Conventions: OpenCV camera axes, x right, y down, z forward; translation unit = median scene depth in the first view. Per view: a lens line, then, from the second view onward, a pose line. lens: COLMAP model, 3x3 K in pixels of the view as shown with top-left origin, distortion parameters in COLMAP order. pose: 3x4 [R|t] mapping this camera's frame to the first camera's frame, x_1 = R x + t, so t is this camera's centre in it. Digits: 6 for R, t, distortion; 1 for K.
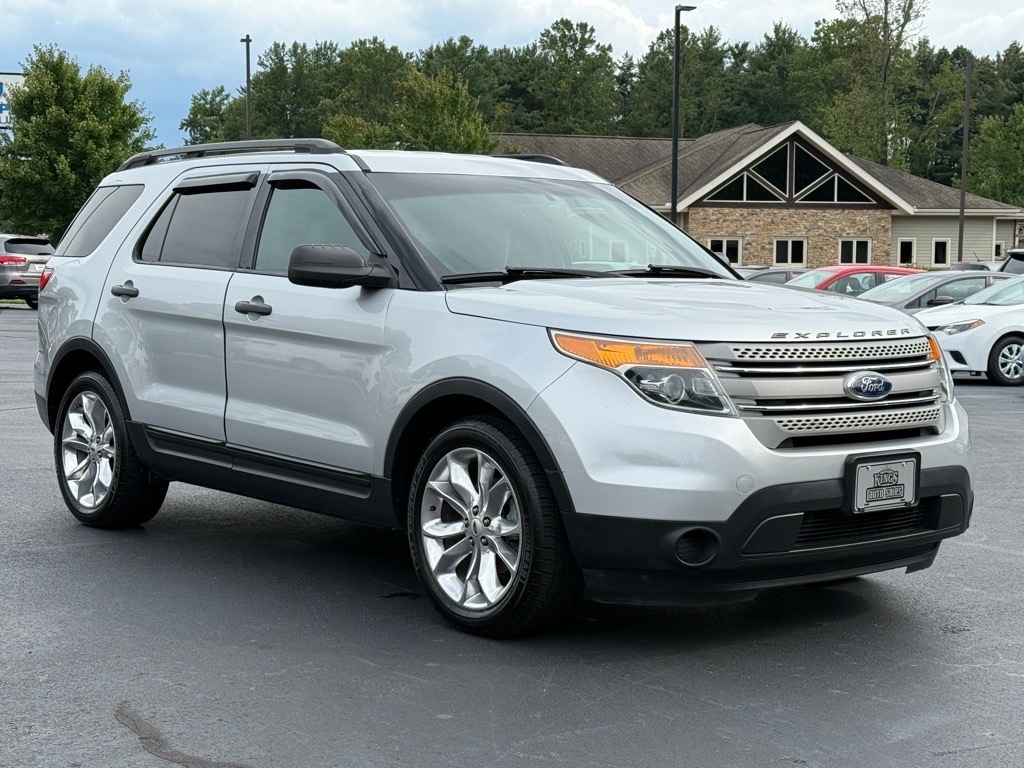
lens RADIAL K [[1624.6, 0, 512.0], [0, 1624.6, 384.0], [0, 0, 1]] dist [0.169495, -0.109748]
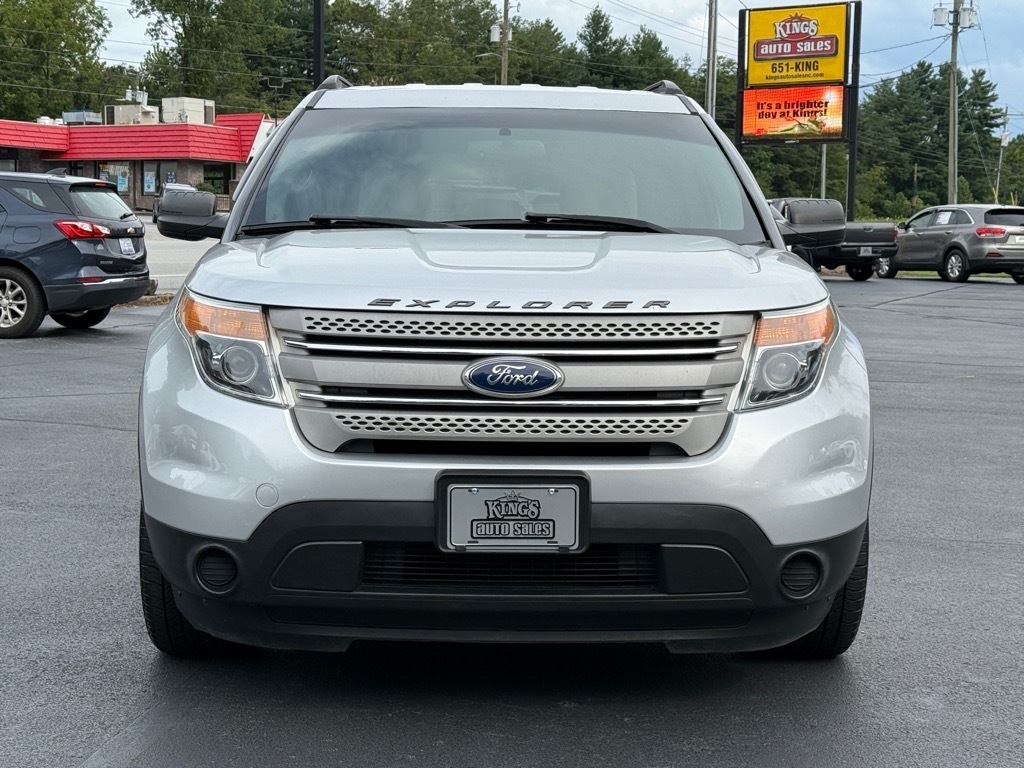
lens RADIAL K [[1694.7, 0, 512.0], [0, 1694.7, 384.0], [0, 0, 1]] dist [0.146503, -0.214231]
pose [[0.786506, 0.053856, -0.615230, 0.680597], [-0.046754, 0.998524, 0.027639, -0.016507], [0.615810, 0.007027, 0.787863, 0.425731]]
